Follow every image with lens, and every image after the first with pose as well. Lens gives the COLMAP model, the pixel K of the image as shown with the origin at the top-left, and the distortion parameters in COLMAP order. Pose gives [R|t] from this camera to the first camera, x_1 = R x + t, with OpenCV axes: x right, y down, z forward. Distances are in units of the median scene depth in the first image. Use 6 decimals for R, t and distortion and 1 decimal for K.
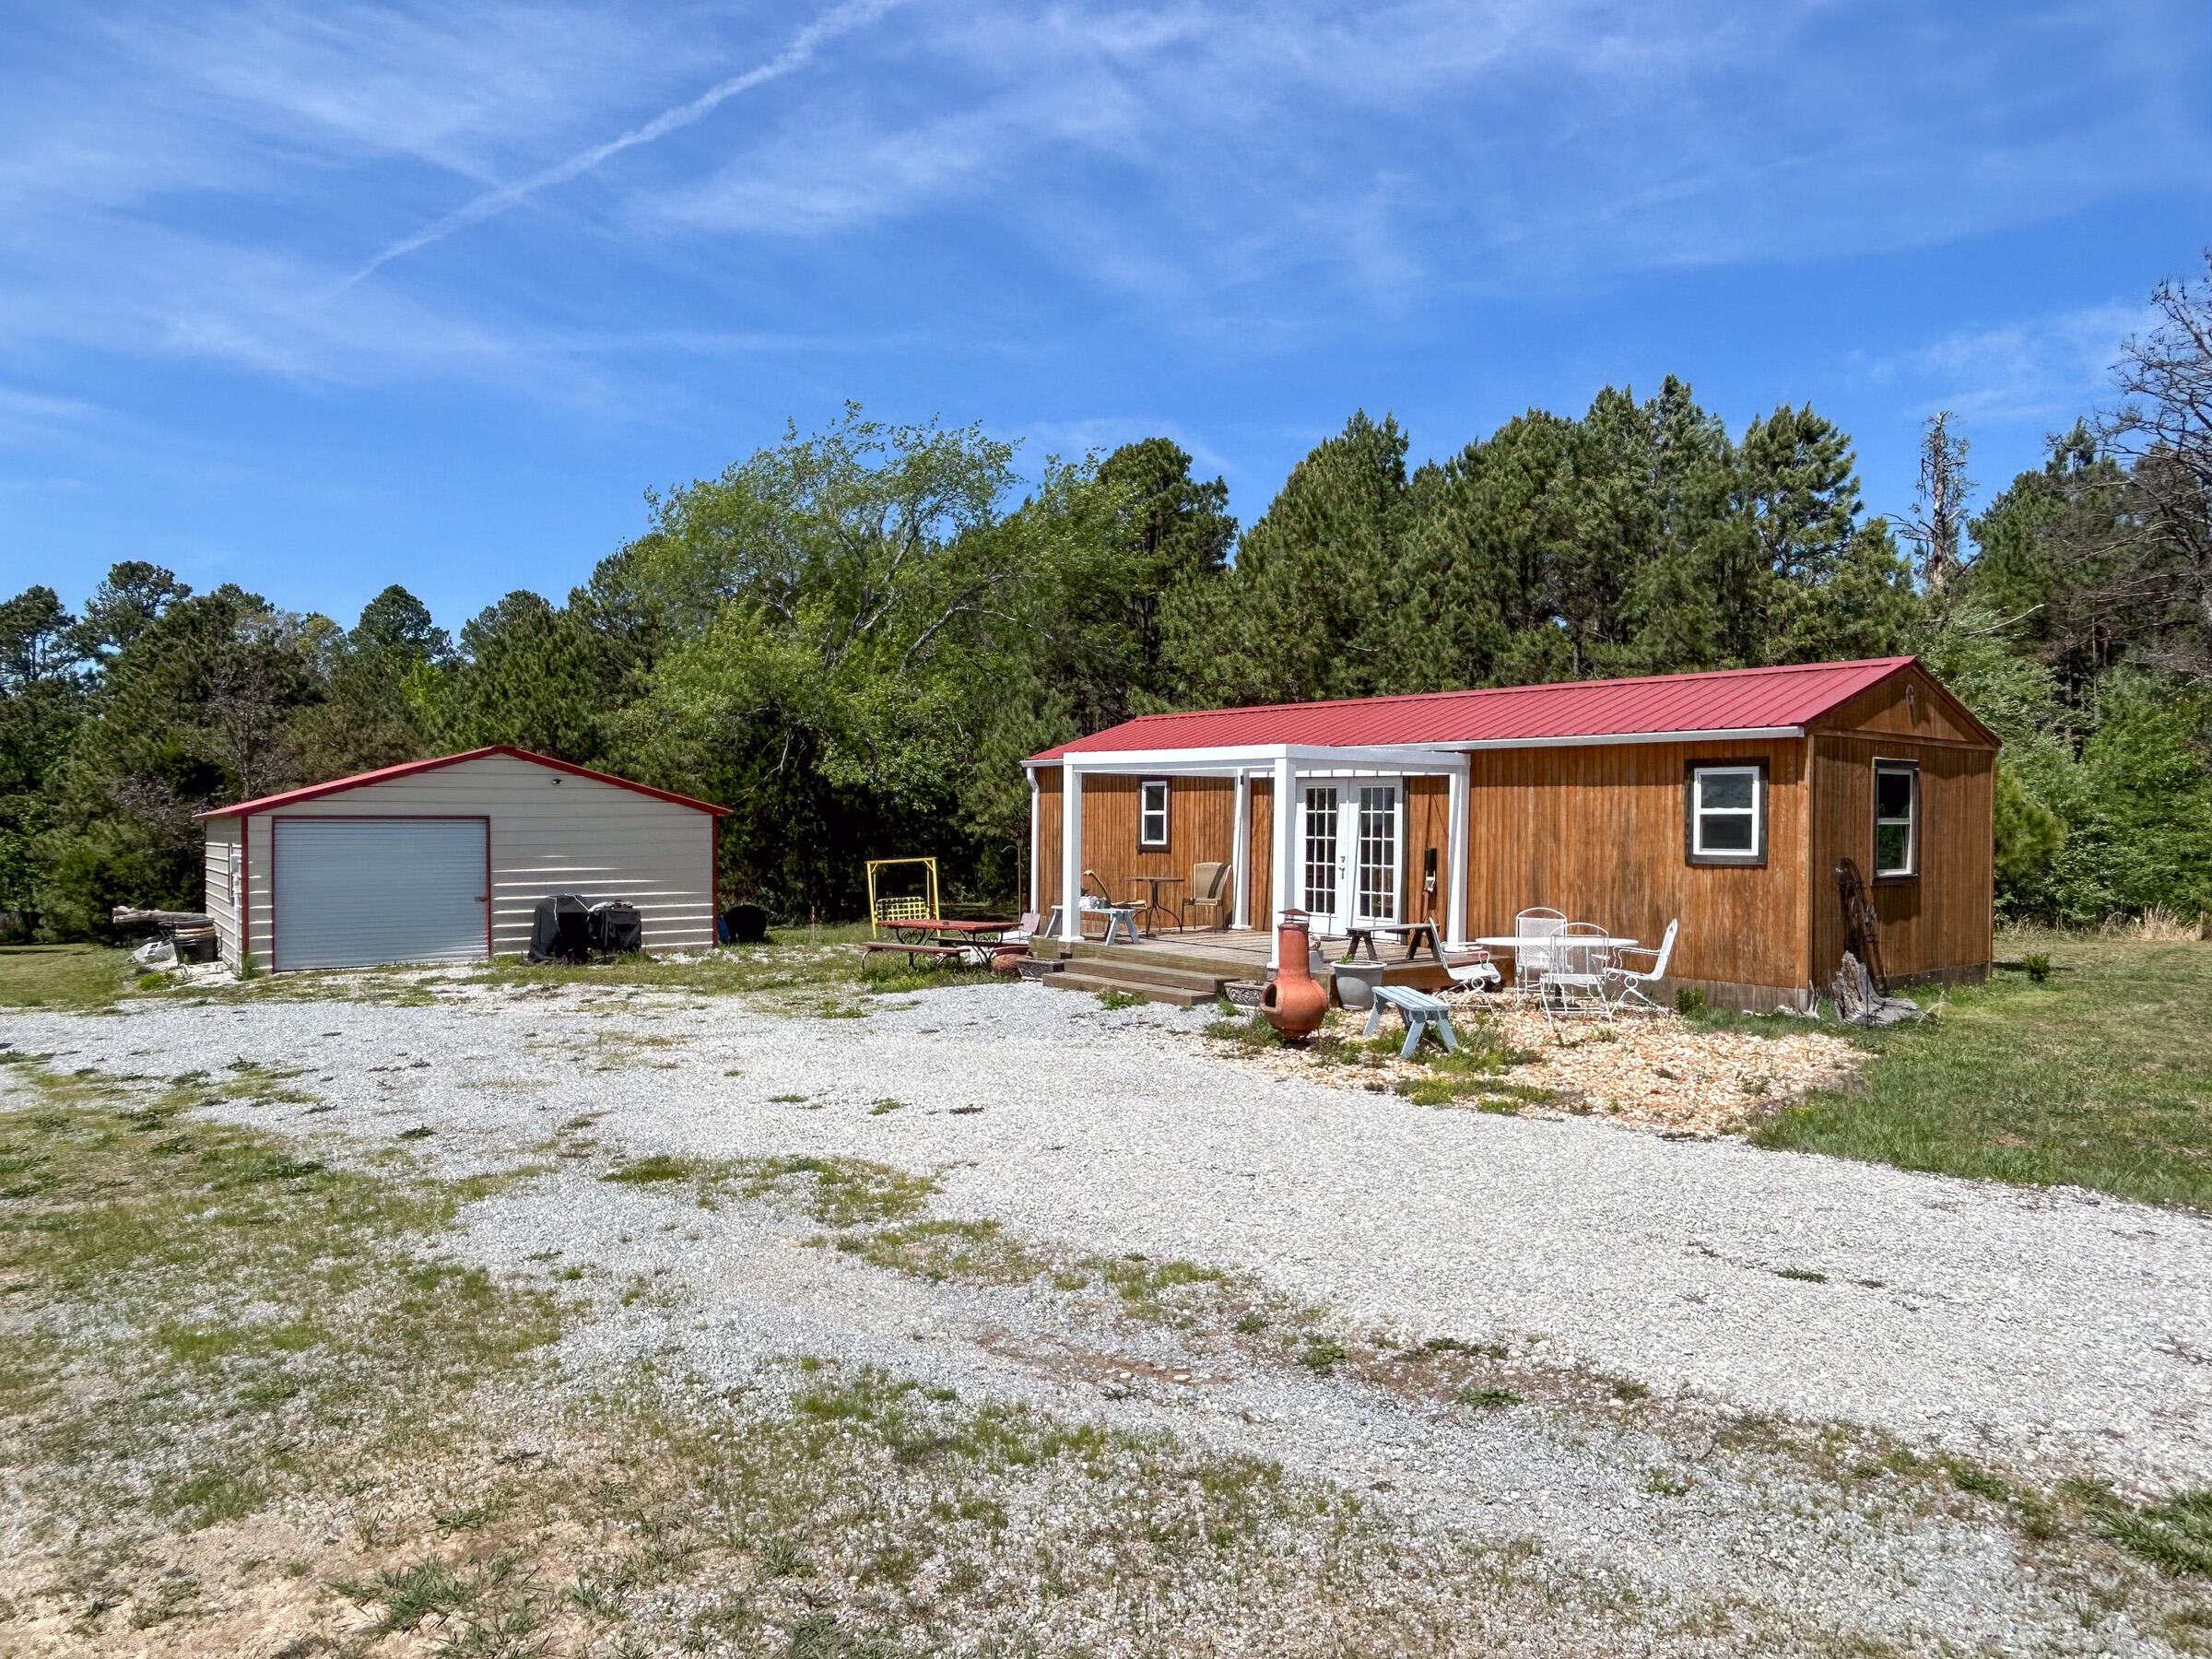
lens RADIAL K [[1385.6, 0, 1106.0], [0, 1385.6, 829.5], [0, 0, 1]] dist [-0.003936, -0.001831]
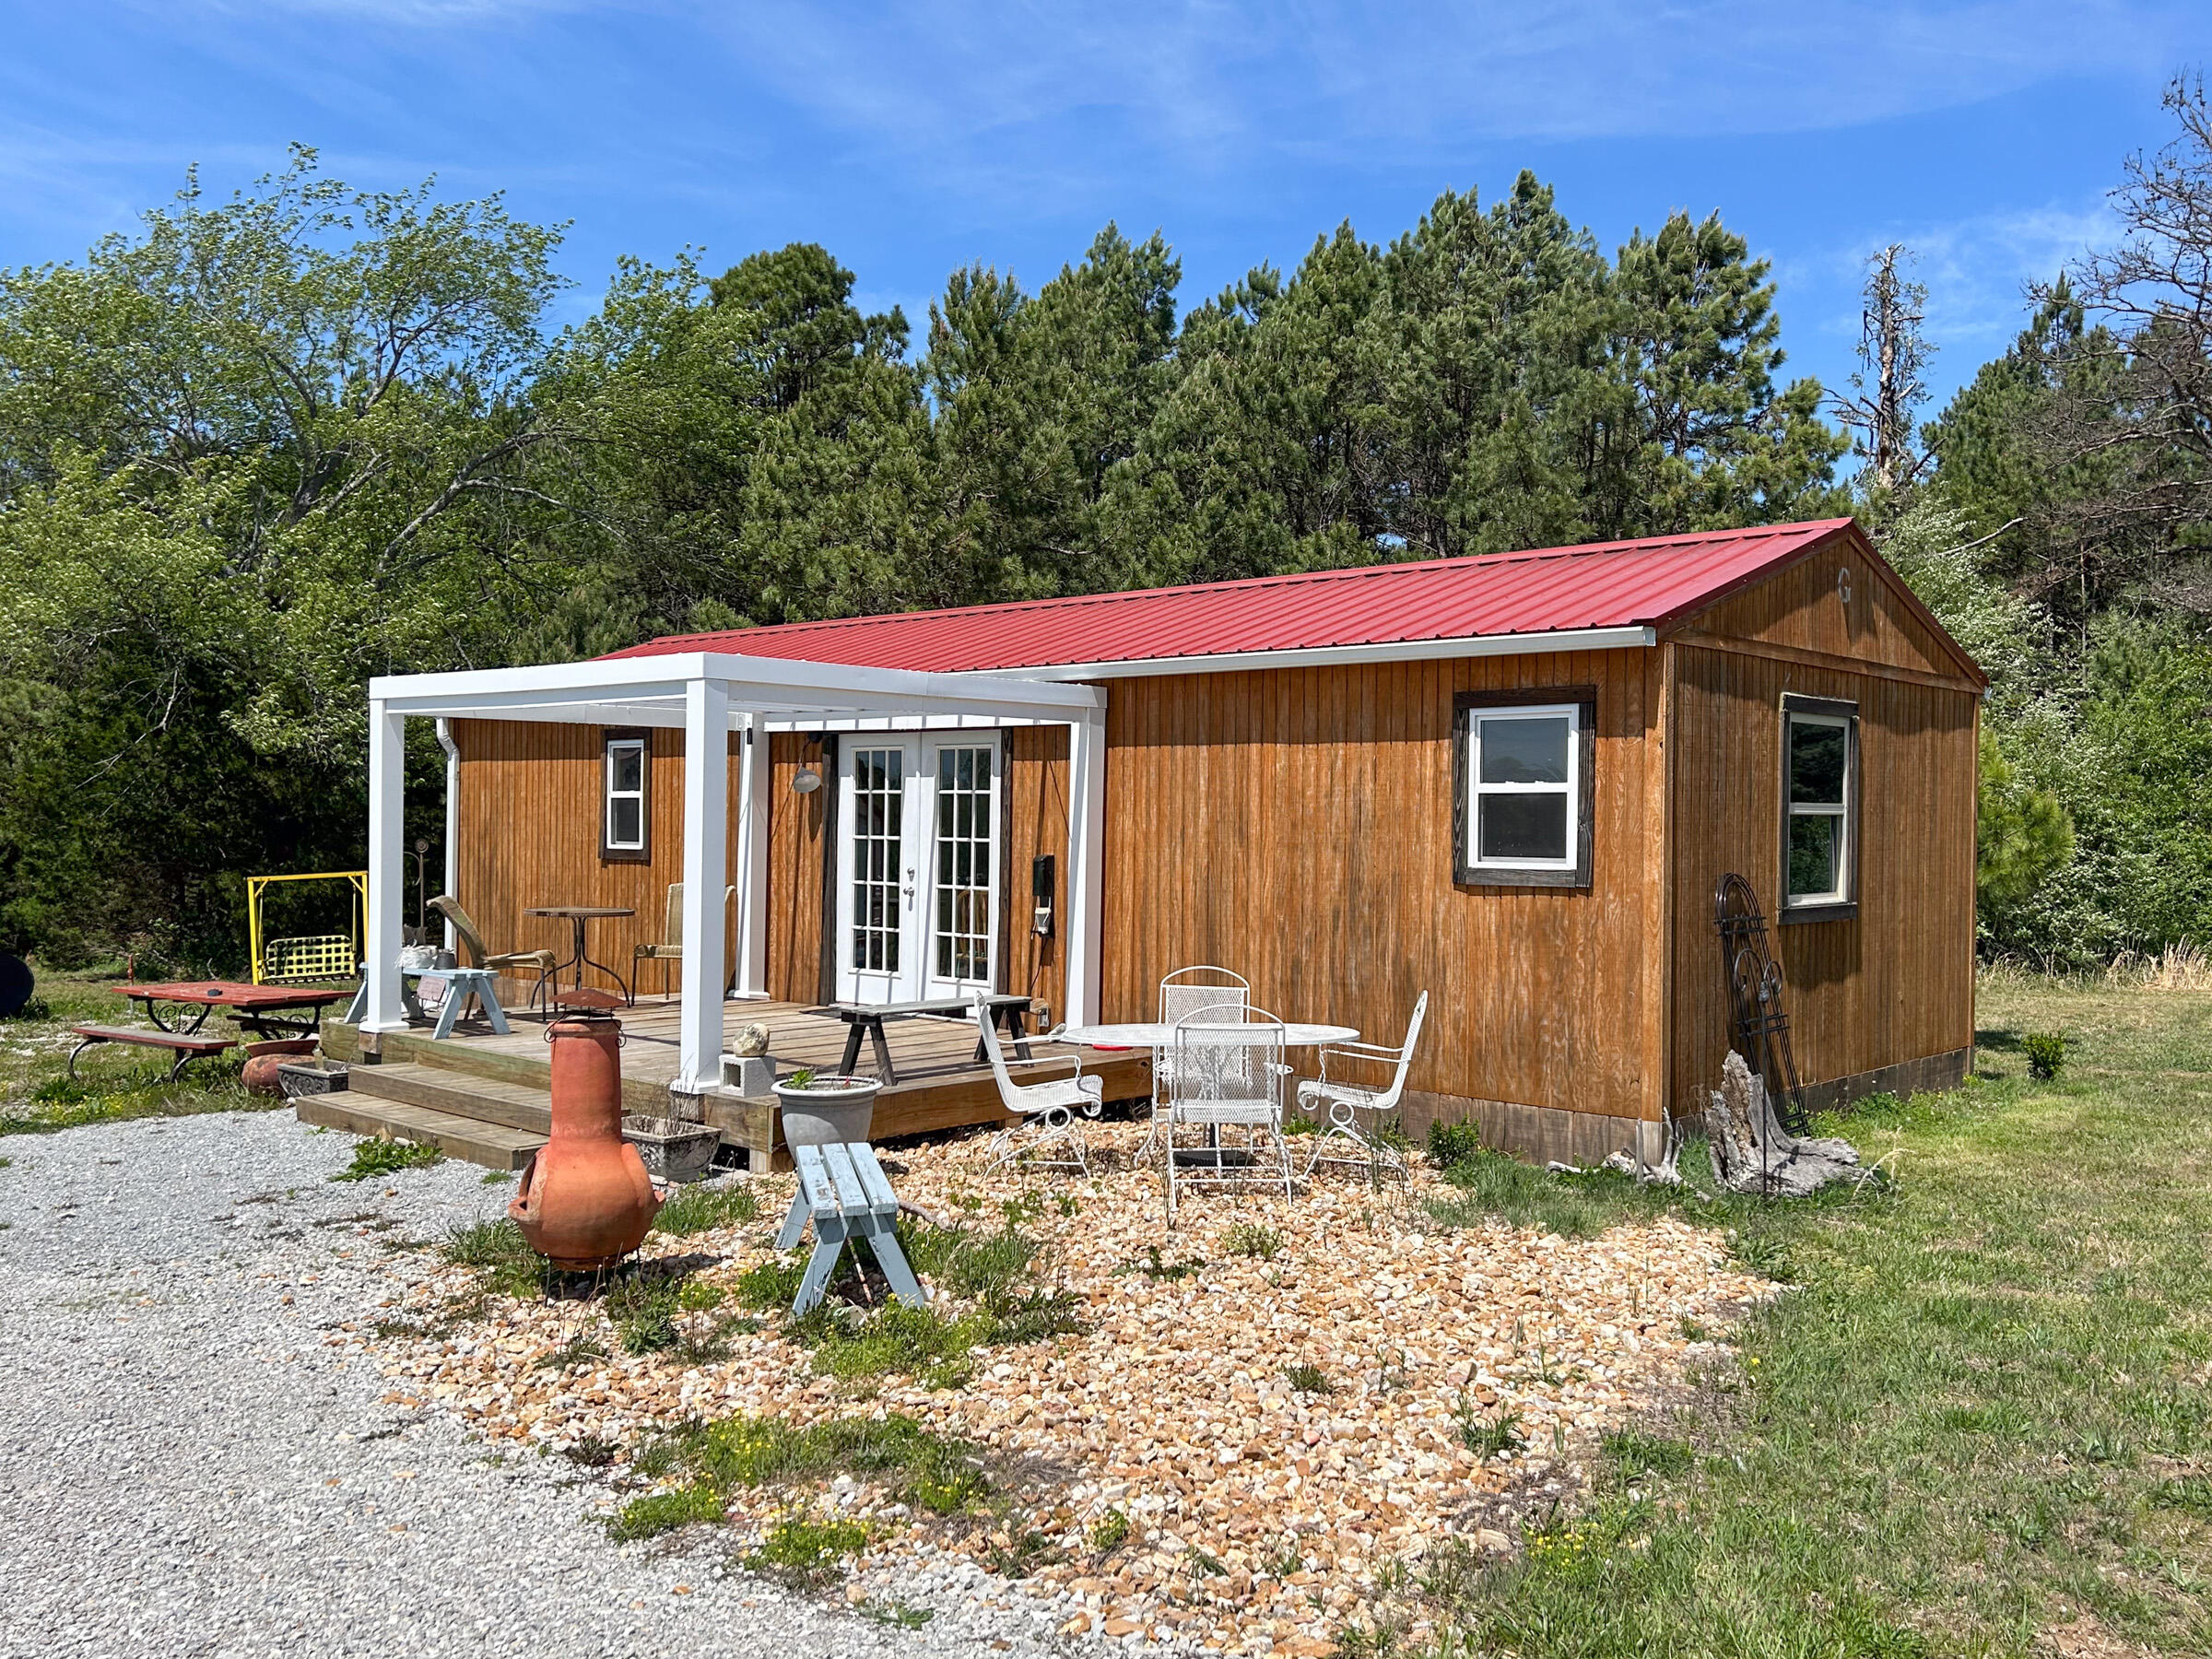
lens RADIAL K [[1884.4, 0, 1106.0], [0, 1884.4, 829.5], [0, 0, 1]] dist [0.014801, -0.001463]
pose [[0.988502, 0.002346, 0.151187, 0.138266], [-0.002345, 0.999997, -0.000181, 0.002832], [-0.151187, -0.000176, 0.988505, 0.234555]]
